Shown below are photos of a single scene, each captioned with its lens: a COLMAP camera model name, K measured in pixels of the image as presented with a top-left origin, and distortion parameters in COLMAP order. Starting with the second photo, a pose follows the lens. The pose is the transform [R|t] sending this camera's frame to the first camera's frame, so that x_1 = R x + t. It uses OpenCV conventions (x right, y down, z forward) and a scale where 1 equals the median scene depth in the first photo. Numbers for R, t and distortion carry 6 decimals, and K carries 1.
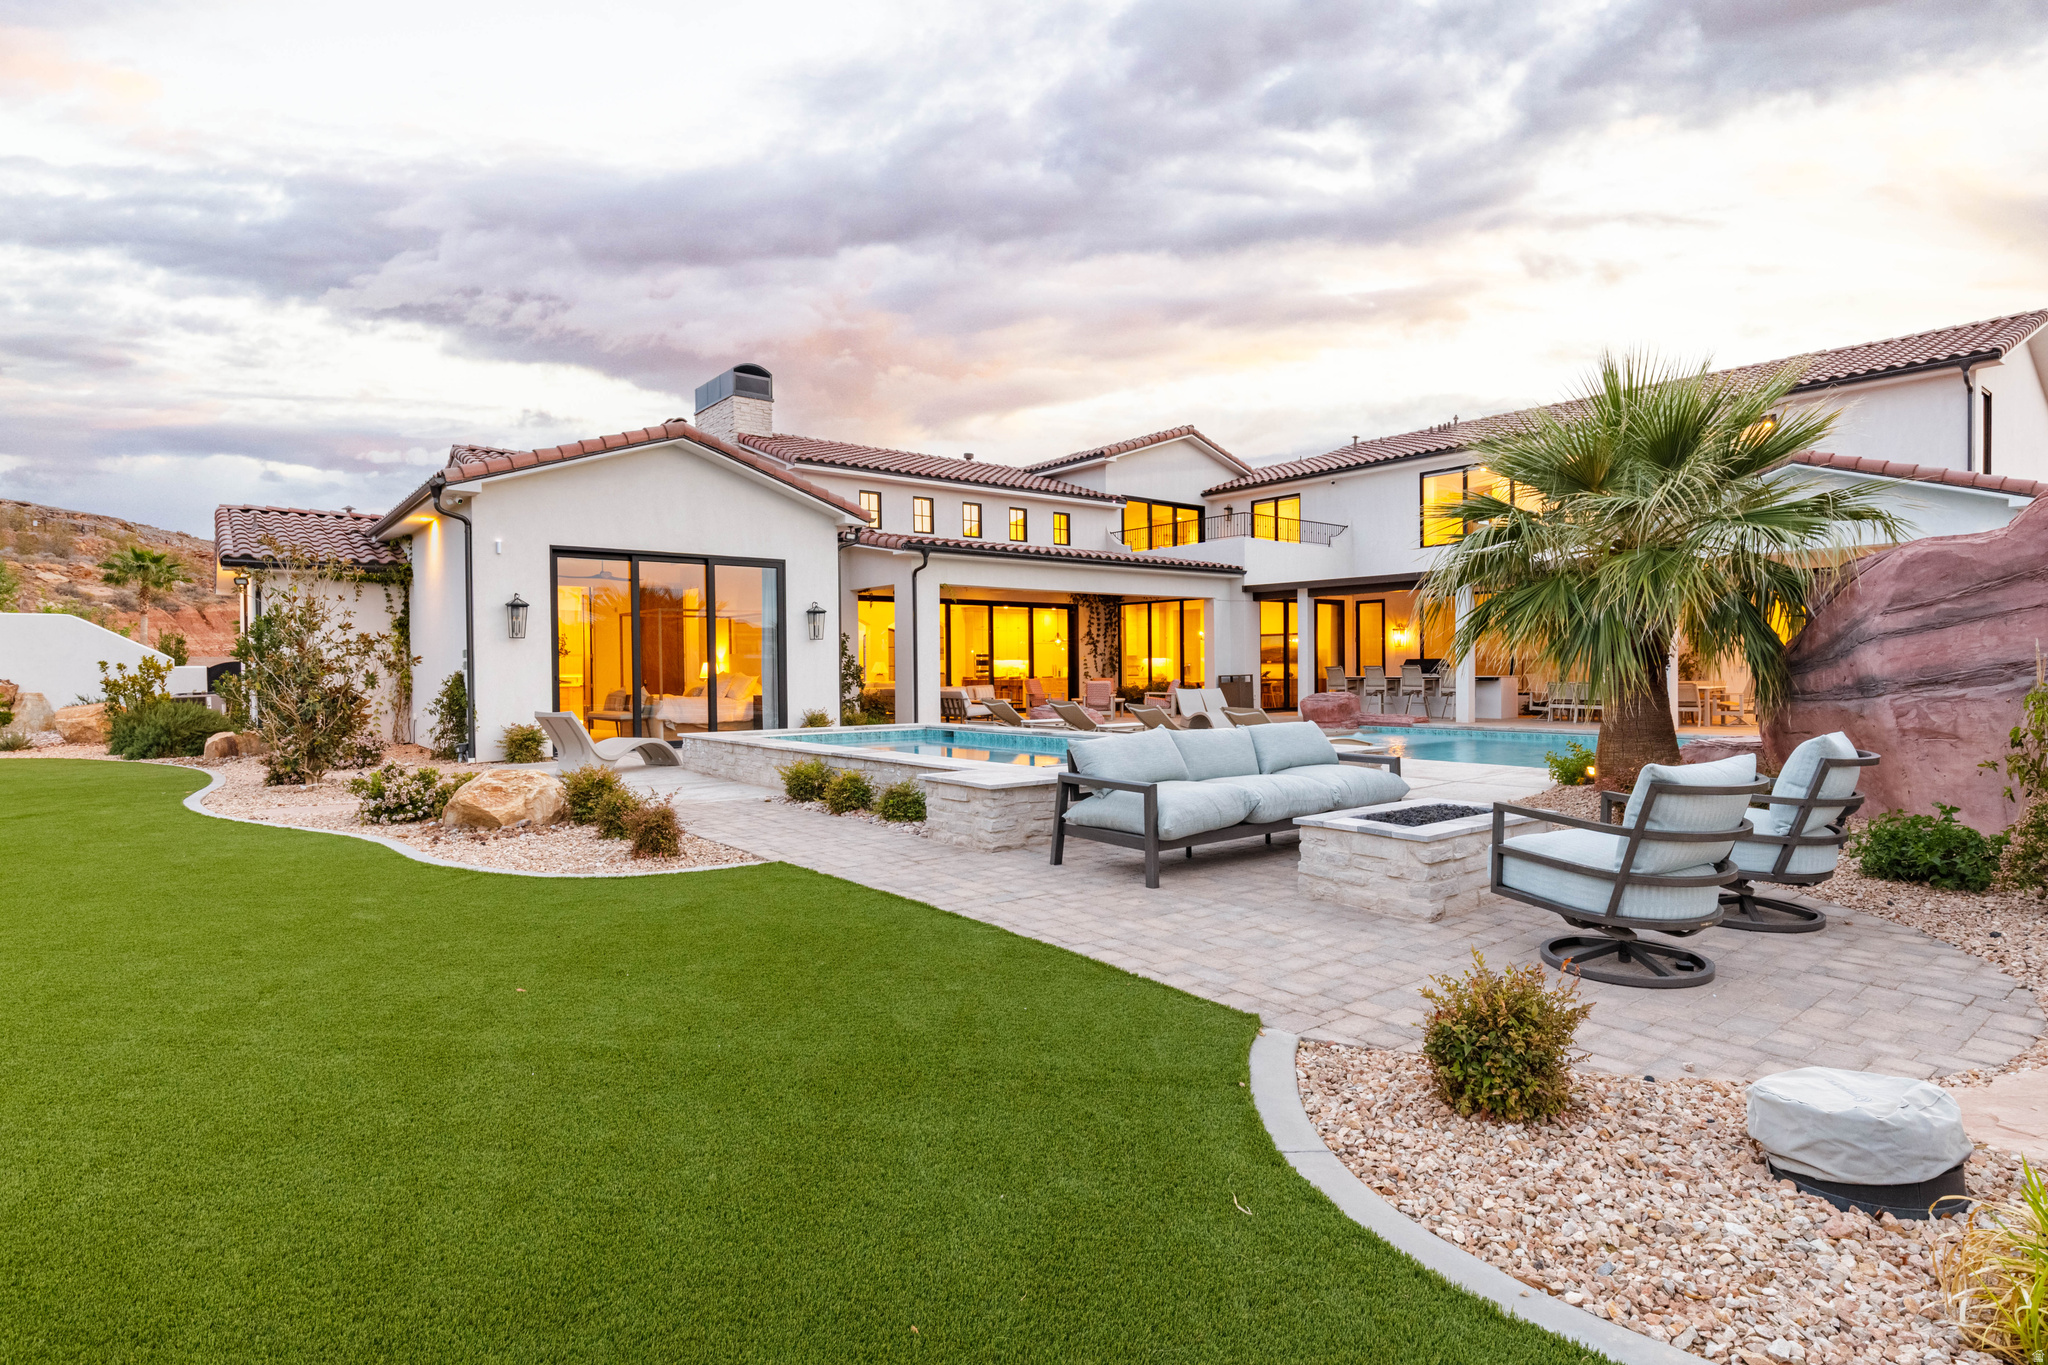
lens RADIAL K [[1076.5, 0, 1024.0], [0, 1076.5, 682.5], [0, 0, 1]] dist [-0.002807, -0.000600]
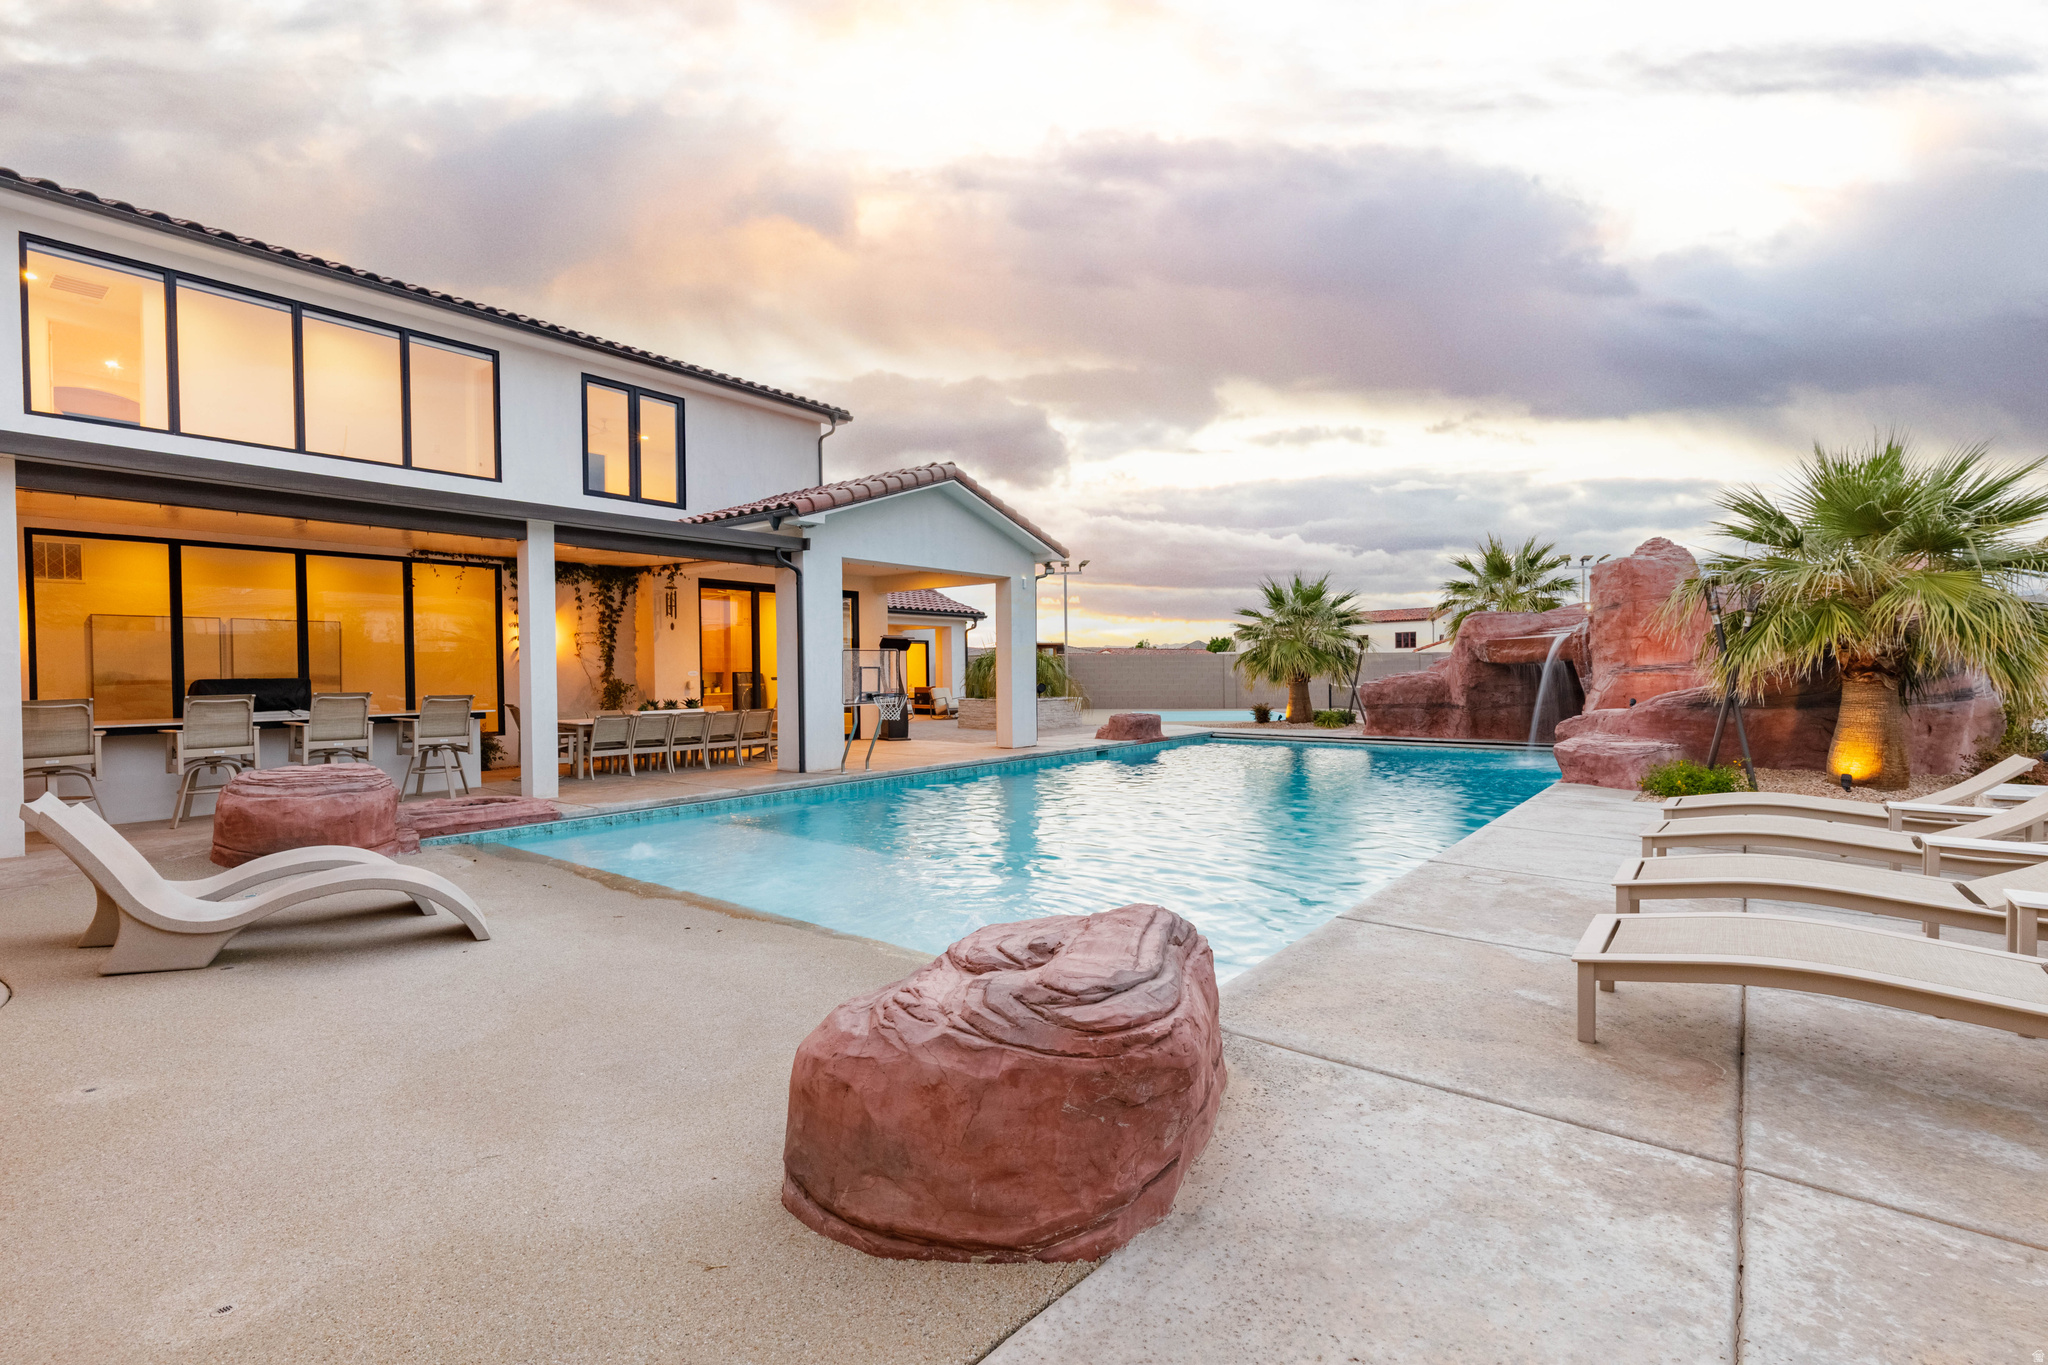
lens RADIAL K [[917.0, 0, 1030.1], [0, 917.0, 681.1], [0, 0, 1]] dist [0.006251, -0.000664]
pose [[-0.232175, 0.000132, 0.972674, -0.067809], [0.024567, 0.999682, 0.005728, -0.014021], [-0.972364, 0.025226, -0.232104, 0.709311]]
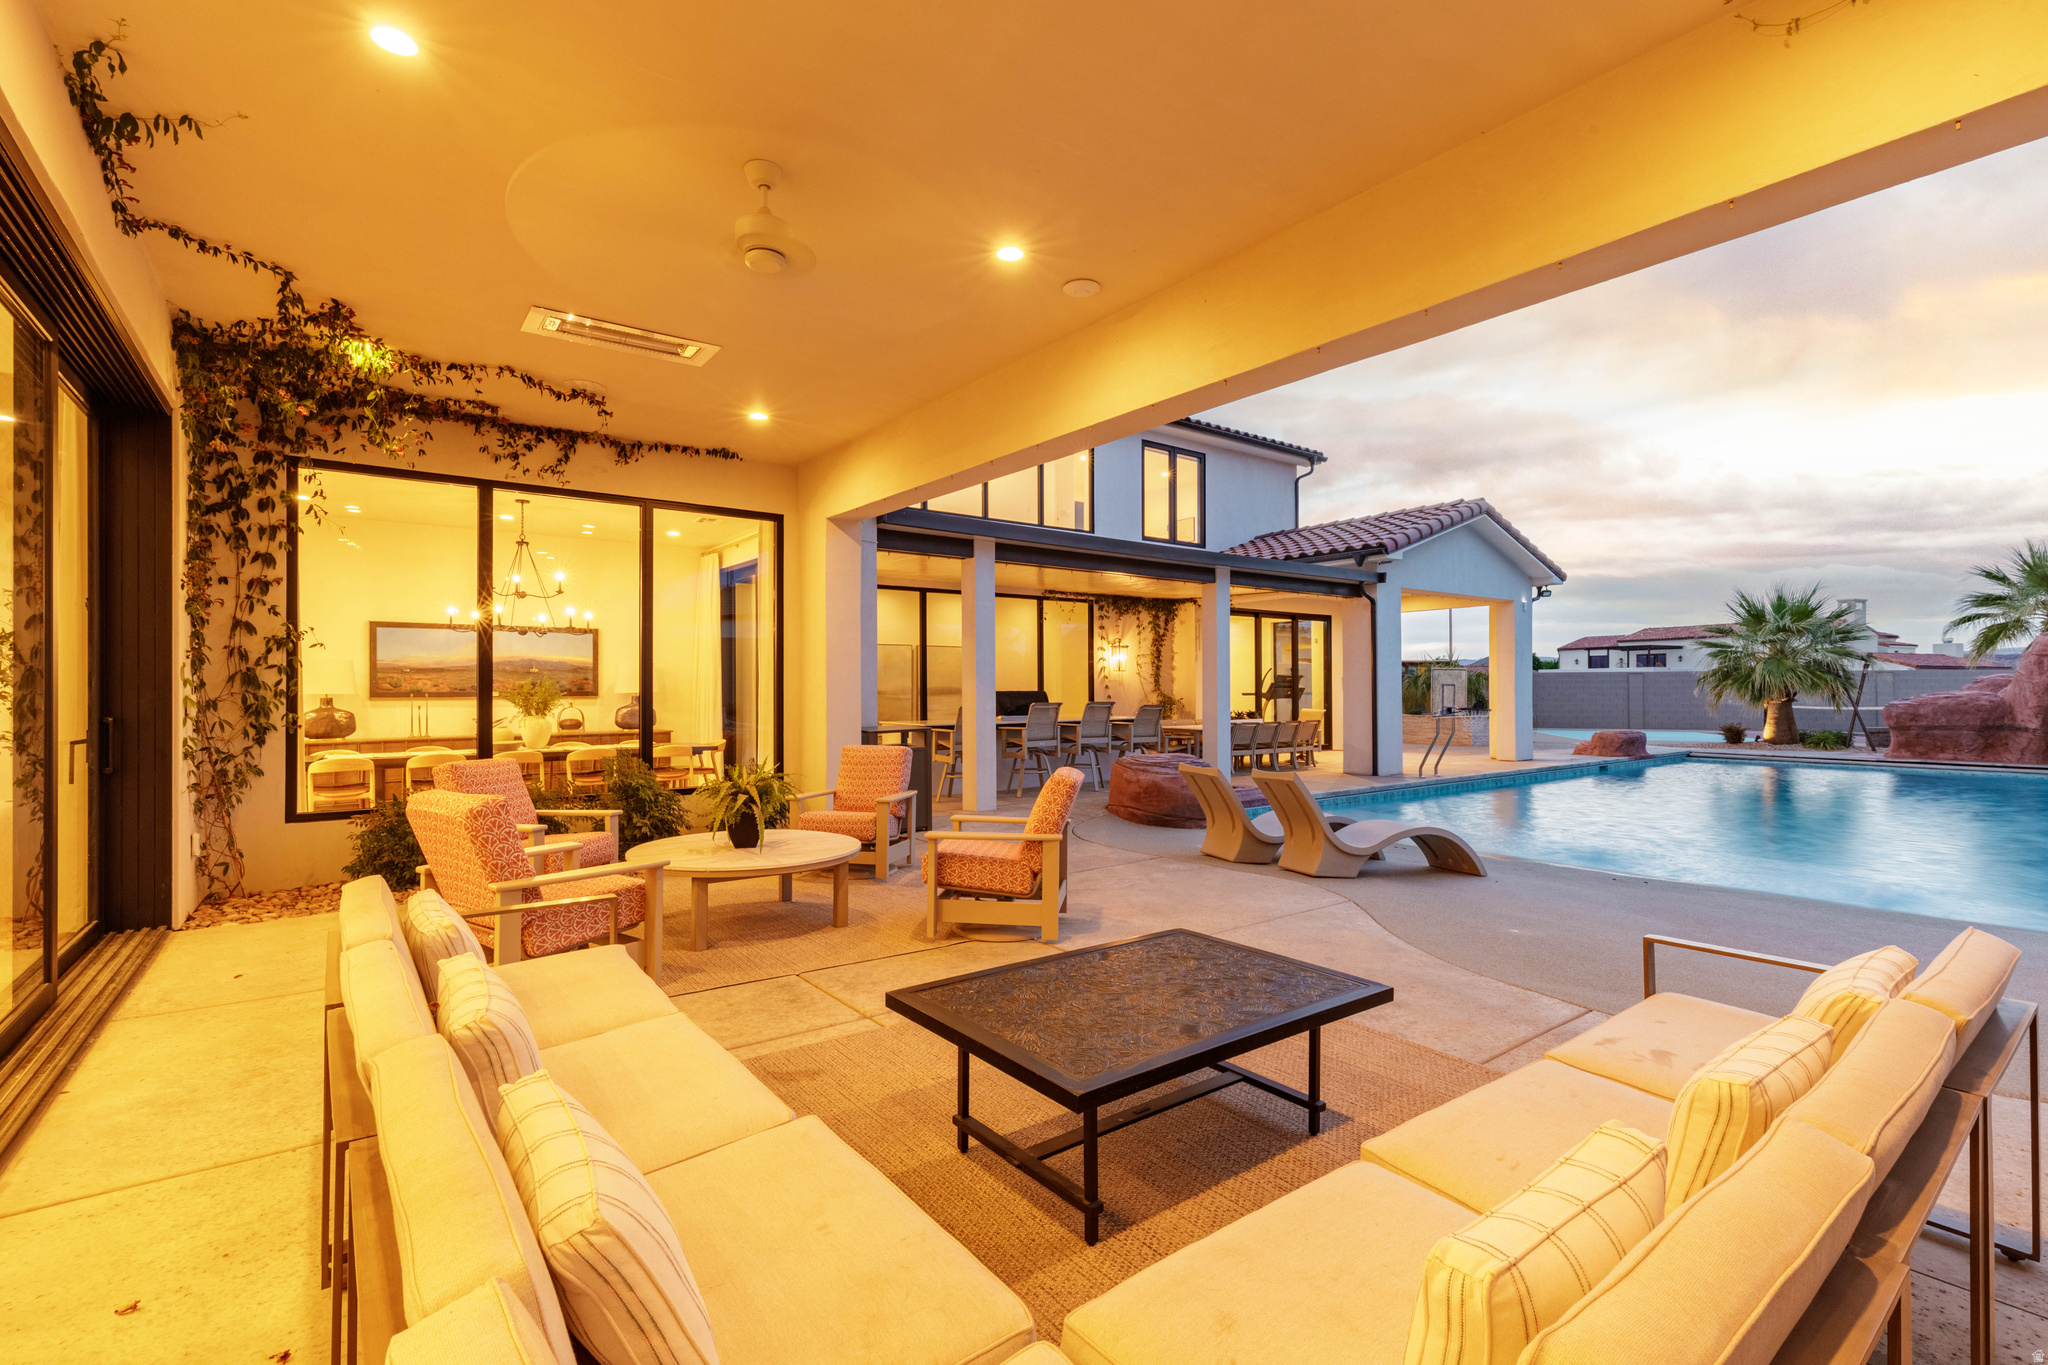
lens RADIAL K [[917.0, 0, 1030.1], [0, 917.0, 681.1], [0, 0, 1]] dist [0.006251, -0.000664]
pose [[0.025550, 0.018828, 0.999496, -0.128275], [0.017023, 0.999669, -0.019266, -0.015997], [-0.999529, 0.017507, 0.025221, 0.896654]]
